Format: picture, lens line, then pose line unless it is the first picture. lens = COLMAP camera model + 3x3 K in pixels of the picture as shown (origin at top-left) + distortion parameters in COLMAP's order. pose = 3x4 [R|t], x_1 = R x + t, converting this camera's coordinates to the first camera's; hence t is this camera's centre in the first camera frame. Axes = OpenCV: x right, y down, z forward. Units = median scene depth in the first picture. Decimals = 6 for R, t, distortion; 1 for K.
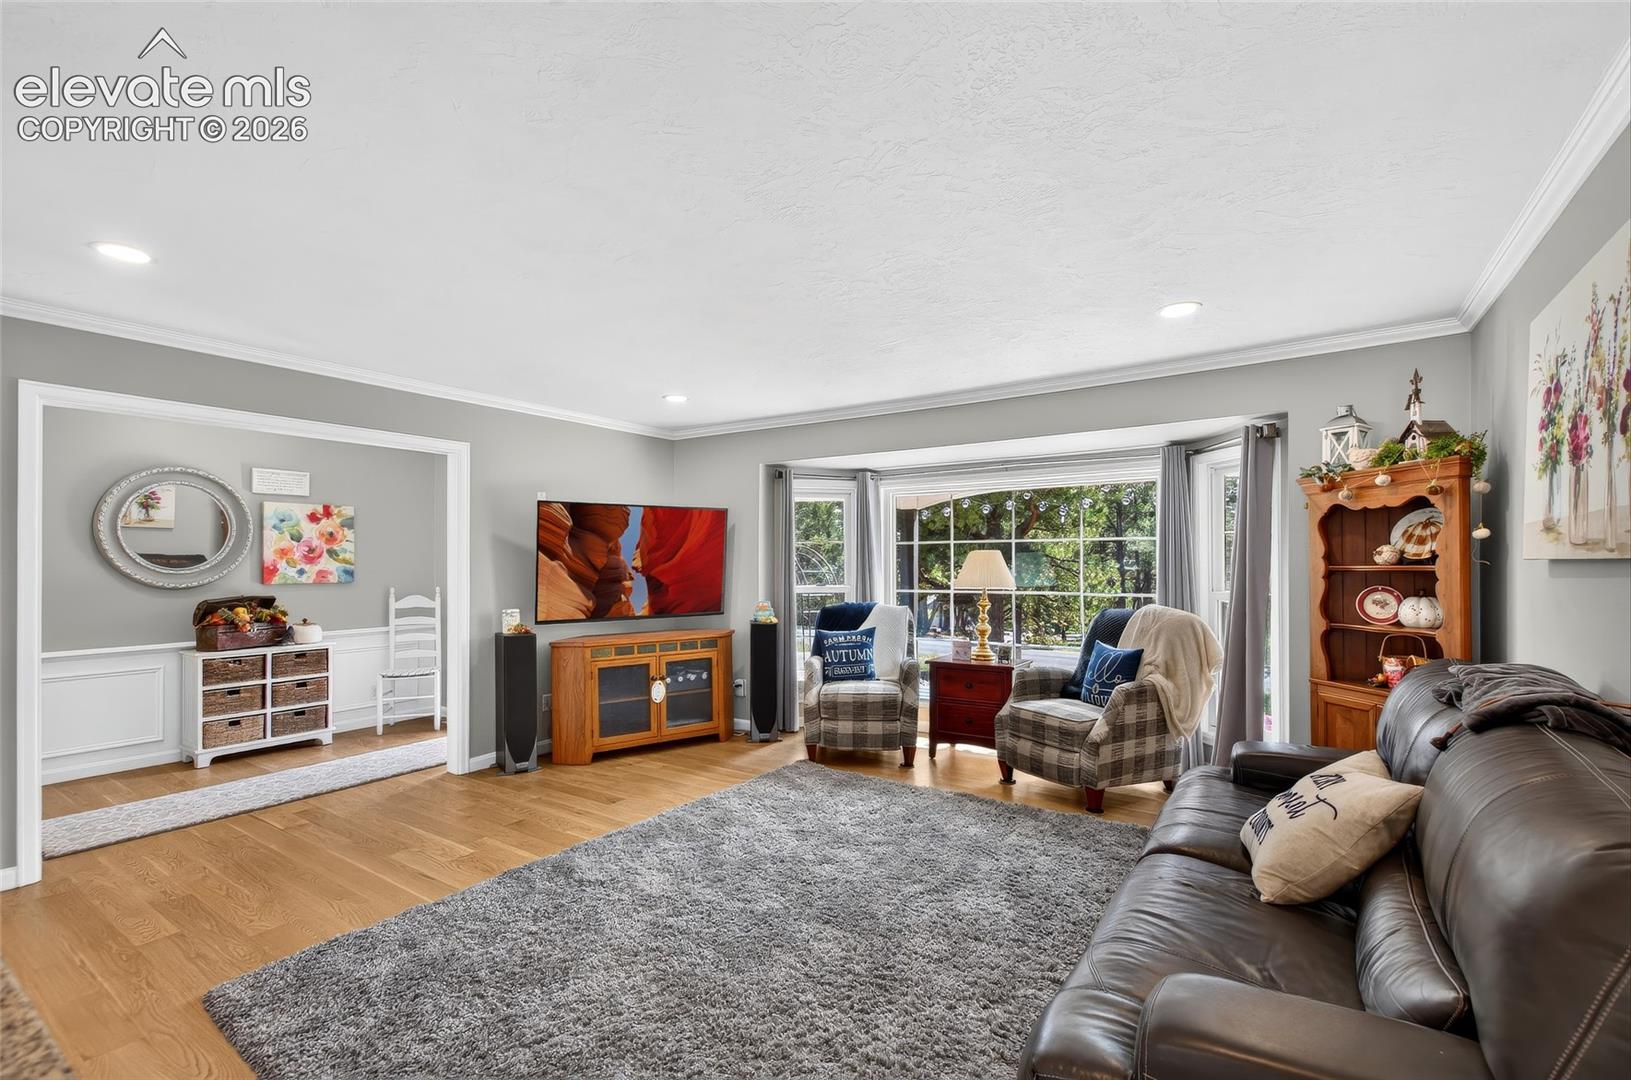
lens RADIAL K [[707.9, 0, 815.5], [0, 707.9, 540.0], [0, 0, 1]] dist [0.003226, 0.000061]
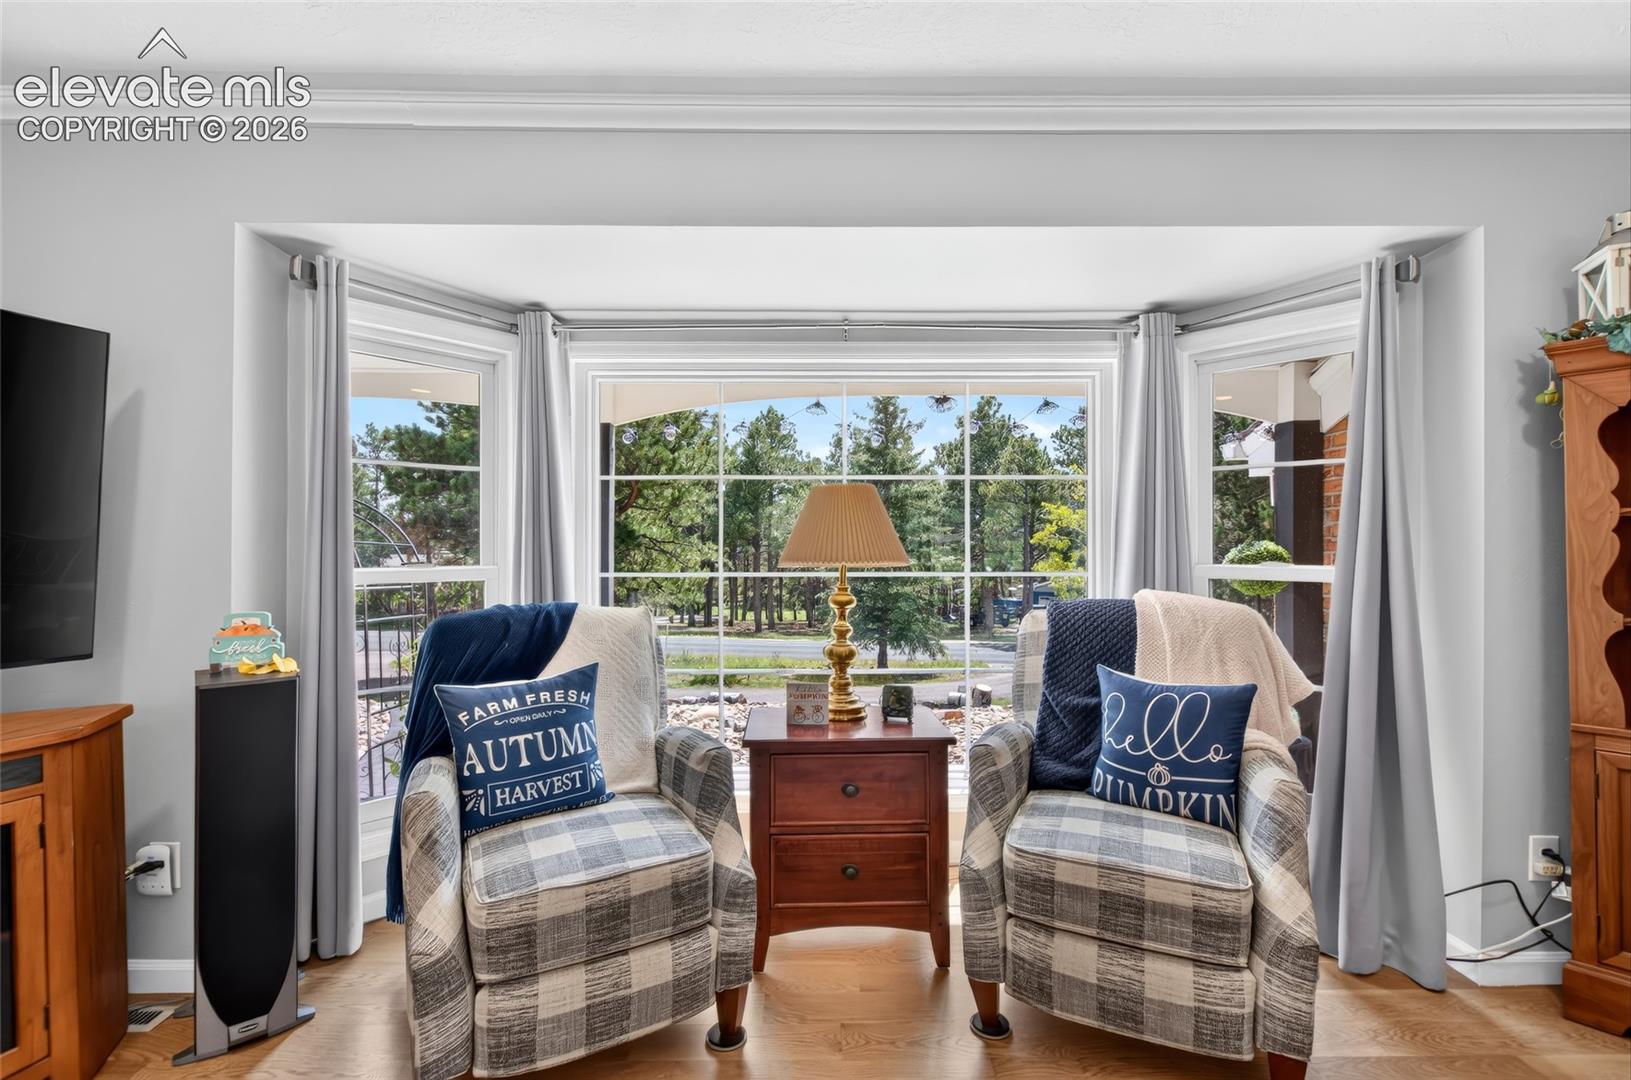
lens RADIAL K [[707.9, 0, 815.5], [0, 707.9, 540.0], [0, 0, 1]] dist [0.003226, 0.000061]
pose [[0.827723, 0.009697, 0.561053, -0.040927], [-0.021937, 0.999646, 0.015085, 0.042325], [-0.560708, -0.024794, 0.827643, 0.589395]]
